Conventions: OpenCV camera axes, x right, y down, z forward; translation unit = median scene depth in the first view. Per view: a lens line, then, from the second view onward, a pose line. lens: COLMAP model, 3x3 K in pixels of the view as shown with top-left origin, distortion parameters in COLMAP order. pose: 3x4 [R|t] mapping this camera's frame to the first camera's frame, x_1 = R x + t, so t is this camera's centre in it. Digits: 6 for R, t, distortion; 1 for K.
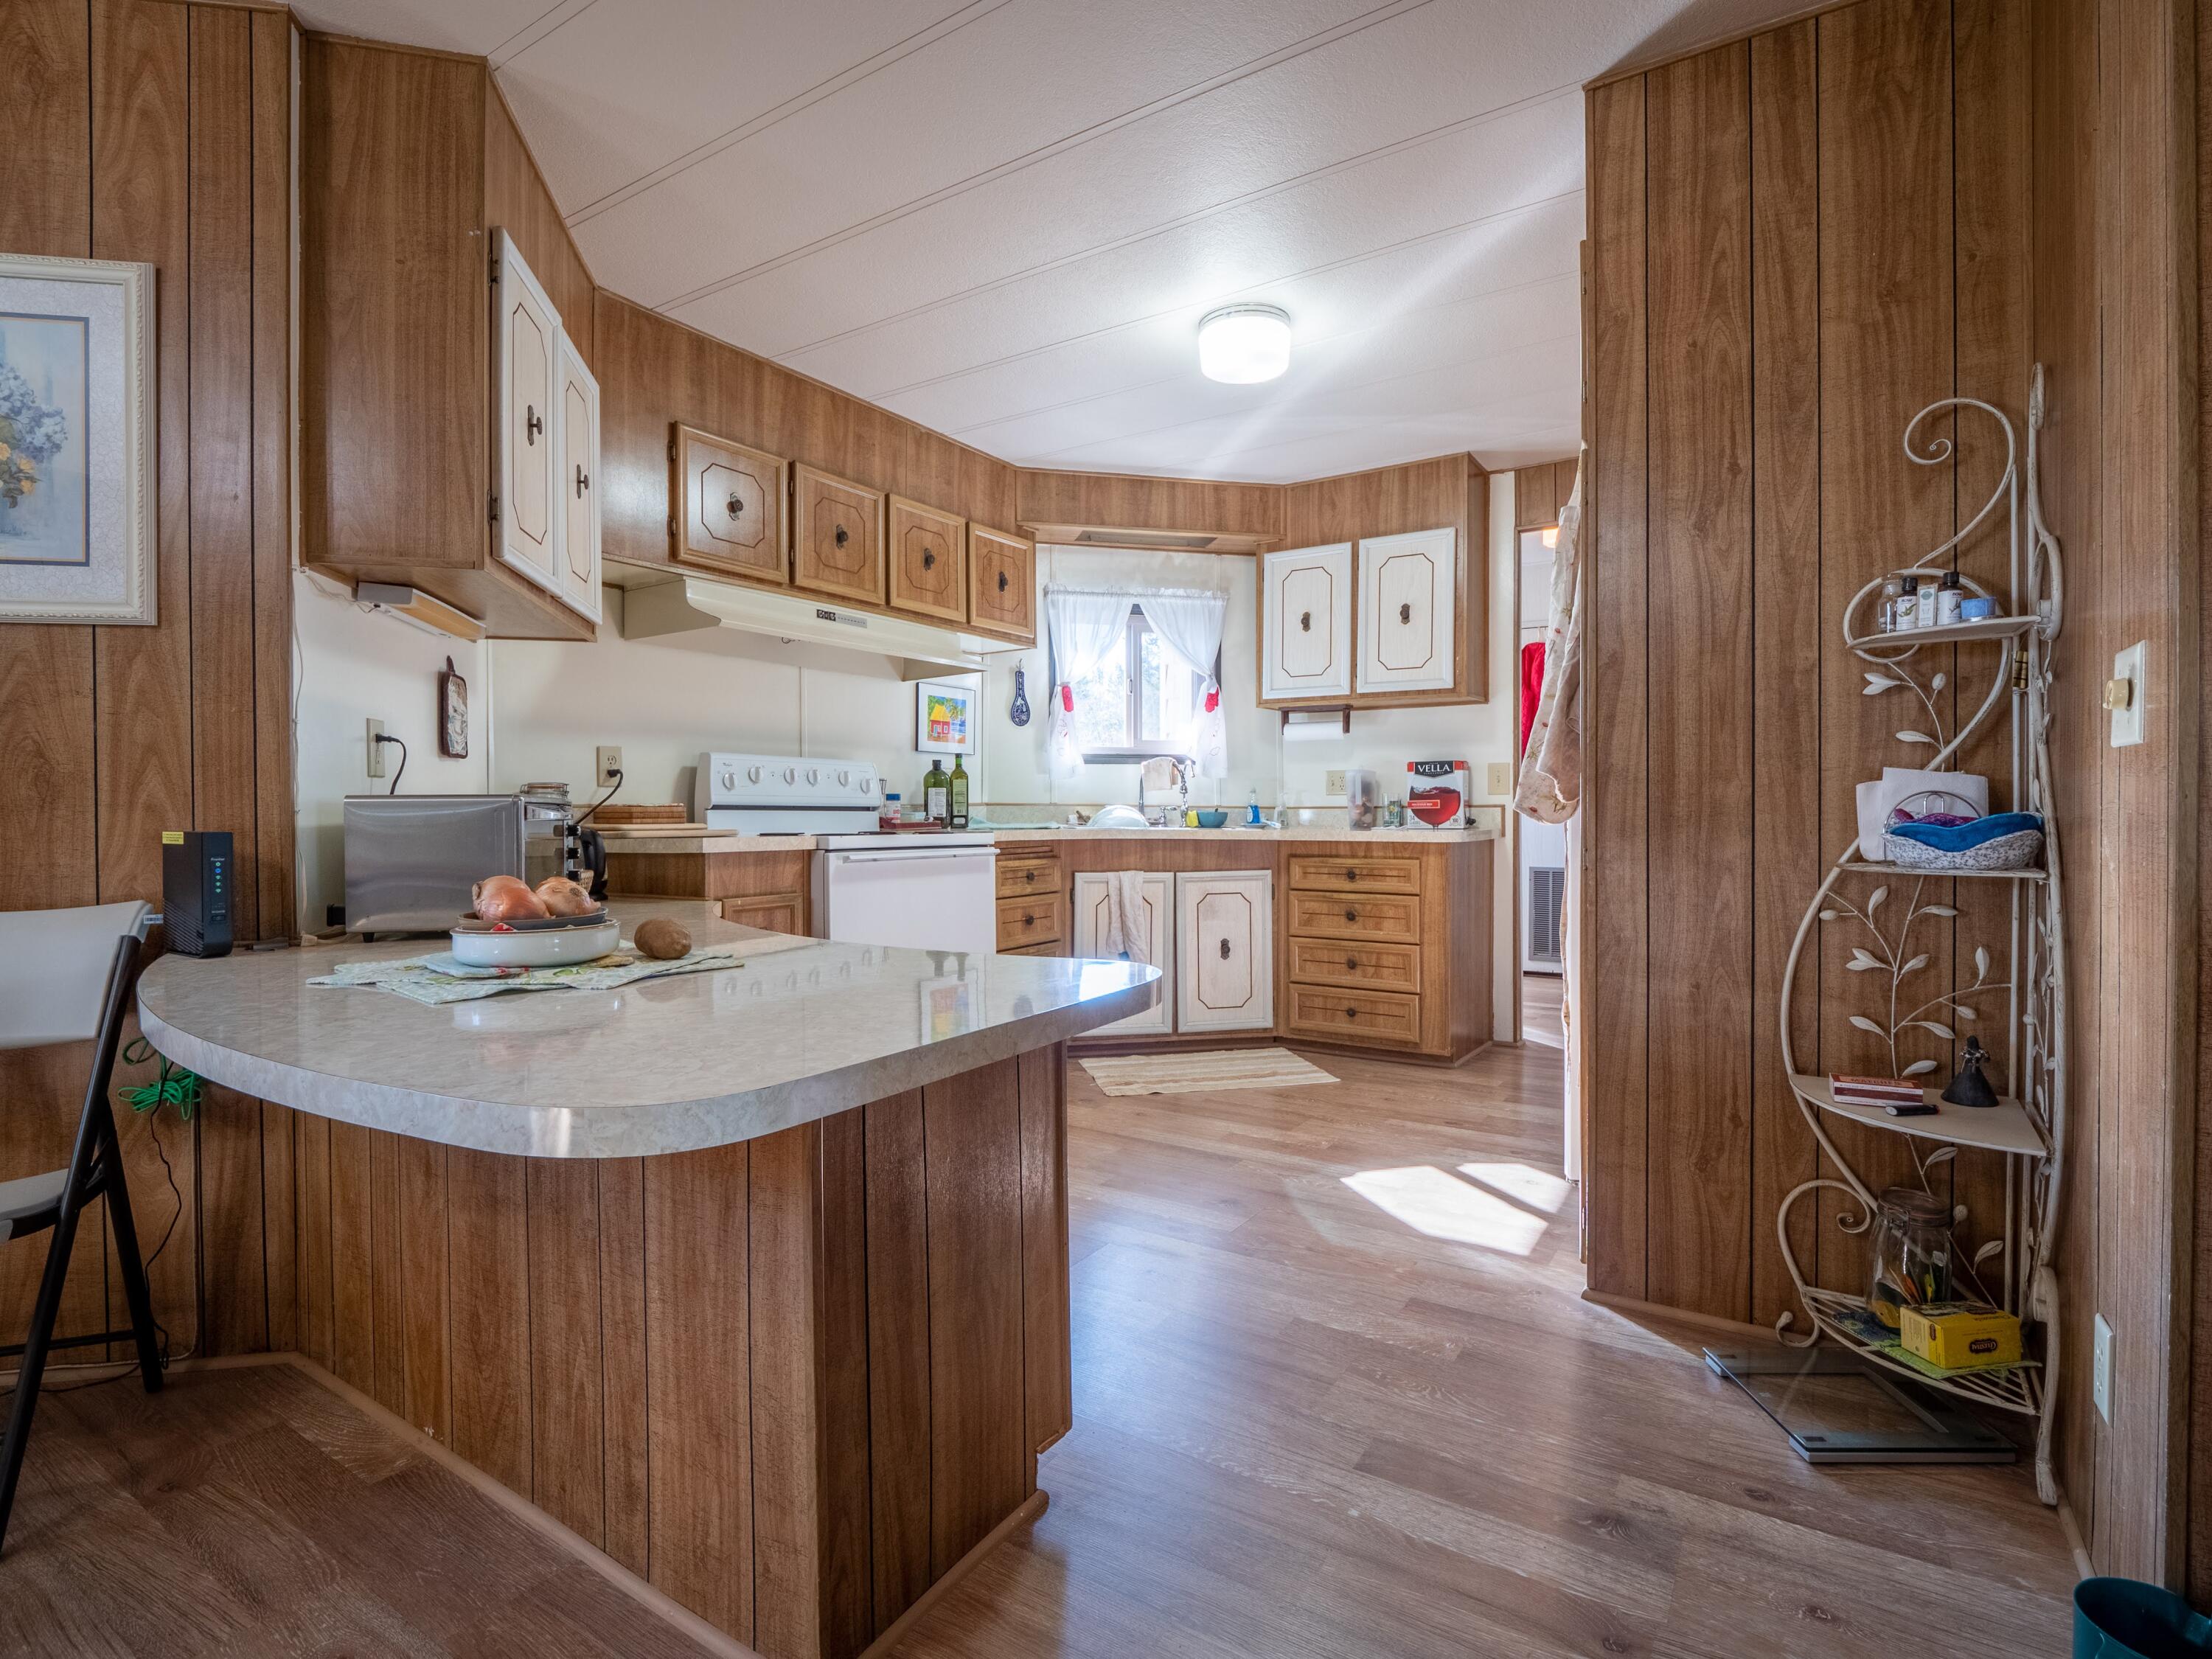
lens RADIAL K [[1087.3, 0, 1110.8], [0, 1087.3, 821.5], [0, 0, 1]] dist [-0.016979, -0.000971]
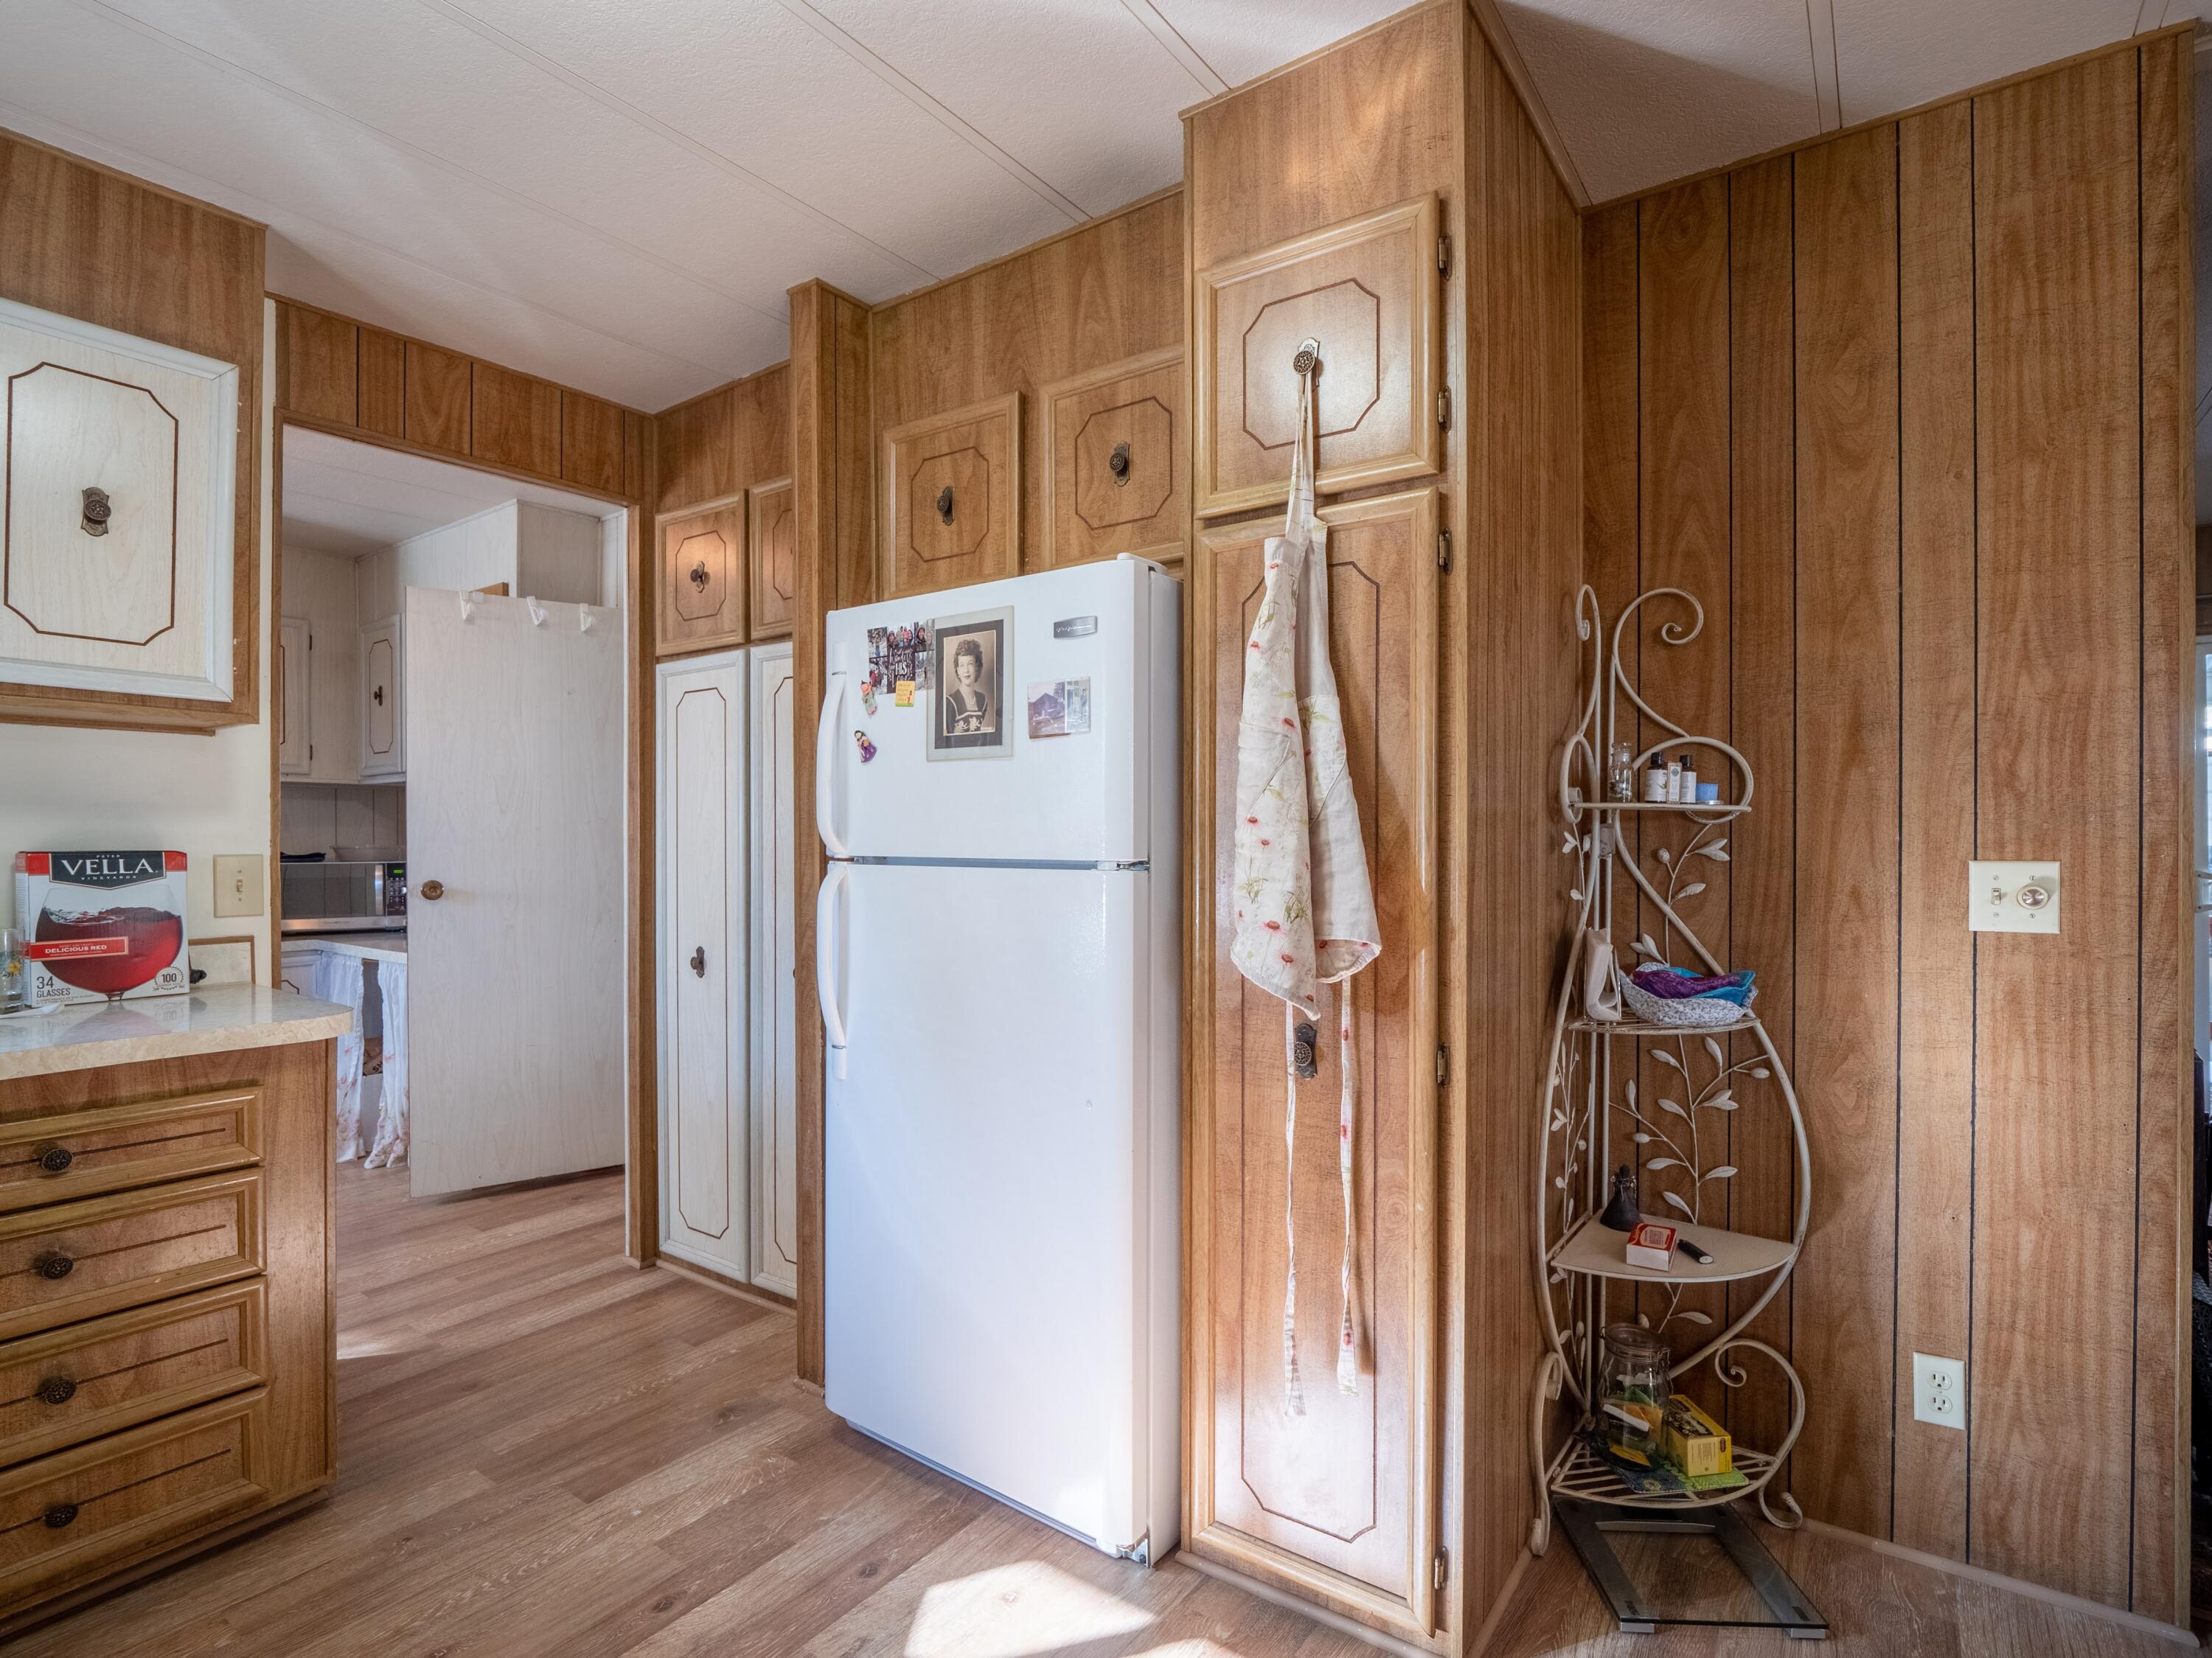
lens RADIAL K [[1087.2, 0, 1114.3], [0, 1087.2, 840.3], [0, 0, 1]] dist [-0.016979, -0.000971]
pose [[0.033060, 0.003405, 0.999448, -0.137091], [0.011427, 0.999928, -0.003785, -0.055571], [-0.999388, 0.011546, 0.033019, 0.591314]]
